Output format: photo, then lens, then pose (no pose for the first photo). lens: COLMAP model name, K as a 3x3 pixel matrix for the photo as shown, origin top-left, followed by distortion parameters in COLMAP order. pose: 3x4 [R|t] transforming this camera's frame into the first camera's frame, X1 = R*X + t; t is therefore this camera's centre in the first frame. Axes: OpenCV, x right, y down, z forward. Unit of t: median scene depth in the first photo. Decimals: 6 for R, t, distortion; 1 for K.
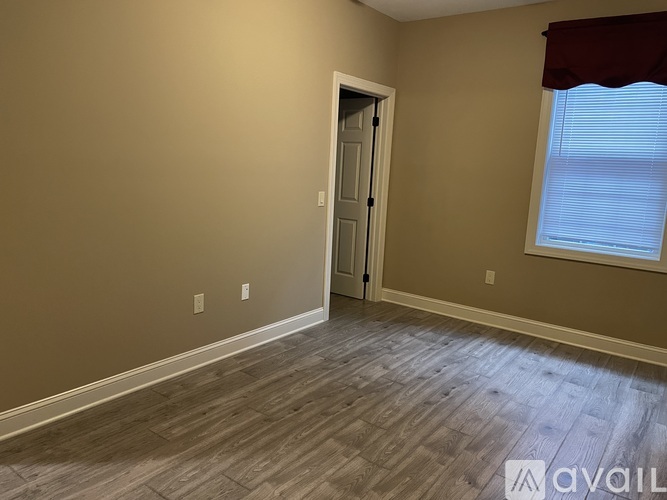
lens RADIAL K [[499.2, 0, 336.1], [0, 499.2, 248.5], [0, 0, 1]] dist [0.099587, -0.128261]
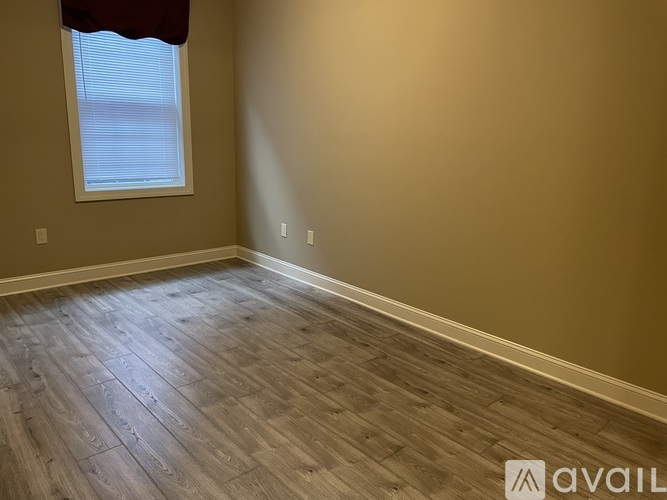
lens RADIAL K [[499.2, 0, 336.1], [0, 499.2, 248.5], [0, 0, 1]] dist [0.099587, -0.128261]
pose [[0.203562, -0.268122, 0.941633, -0.525761], [0.139874, 0.959869, 0.243076, -0.079848], [-0.969019, 0.082229, 0.232897, 0.328615]]
